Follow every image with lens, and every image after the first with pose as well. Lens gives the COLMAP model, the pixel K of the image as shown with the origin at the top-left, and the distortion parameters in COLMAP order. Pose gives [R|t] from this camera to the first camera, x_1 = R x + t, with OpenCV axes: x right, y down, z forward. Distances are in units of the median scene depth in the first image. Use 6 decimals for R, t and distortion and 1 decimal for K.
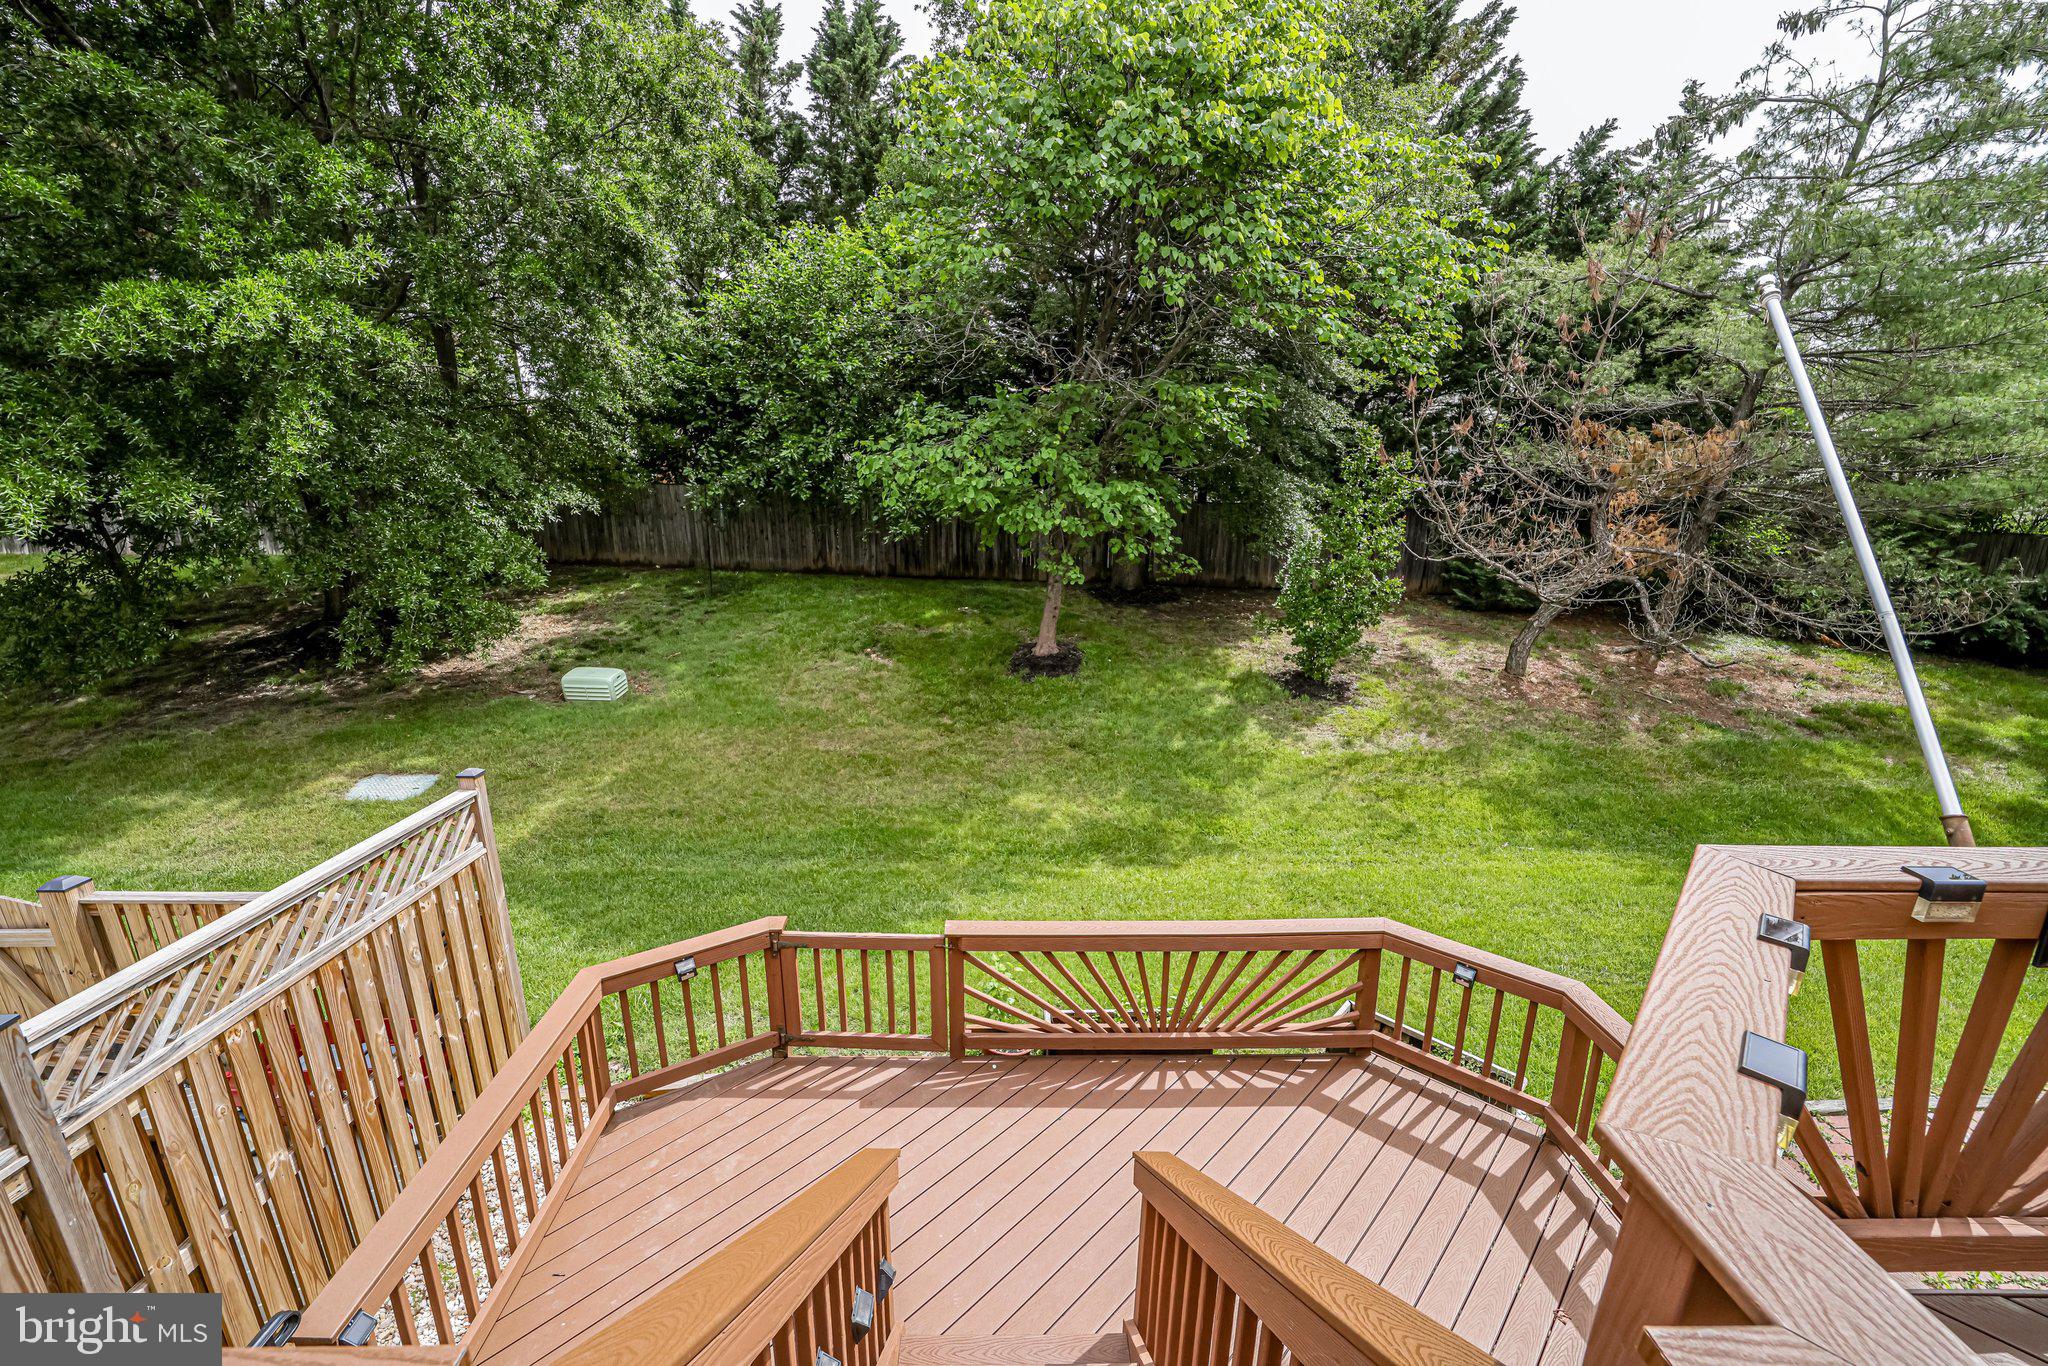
lens RADIAL K [[829.1, 0, 1018.8], [0, 829.1, 691.3], [0, 0, 1]] dist [-0.011047, -0.000933]
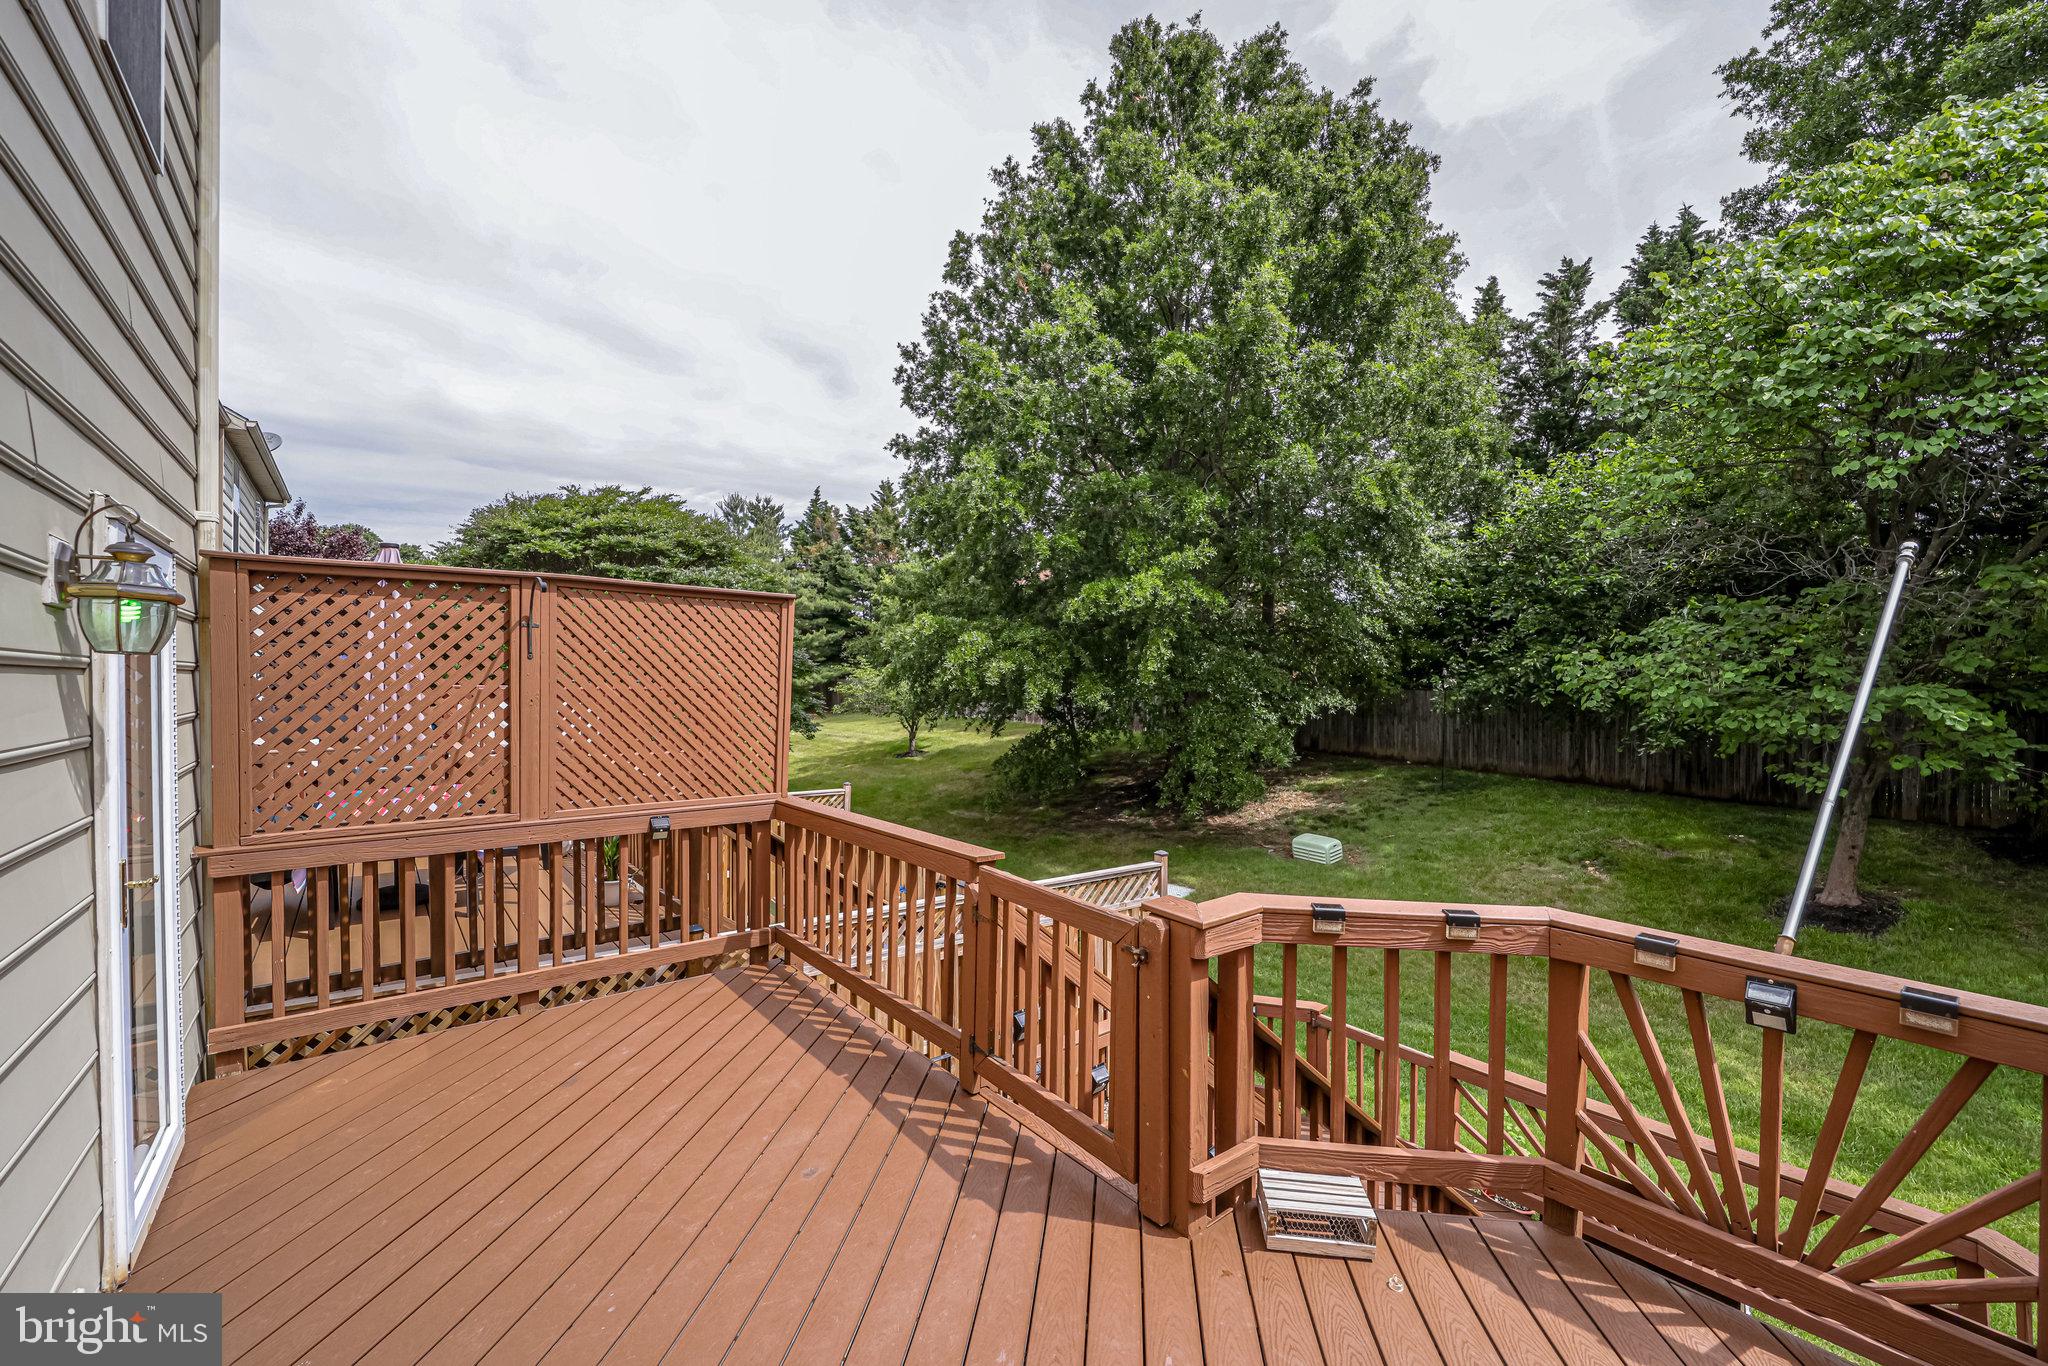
lens RADIAL K [[829.1, 0, 1024.9], [0, 829.1, 689.3], [0, 0, 1]] dist [-0.011047, -0.000933]
pose [[0.613568, 0.007364, -0.789607, 0.173616], [-0.199379, 0.969001, -0.145891, 0.025707], [0.764056, 0.246946, 0.596017, -0.109390]]
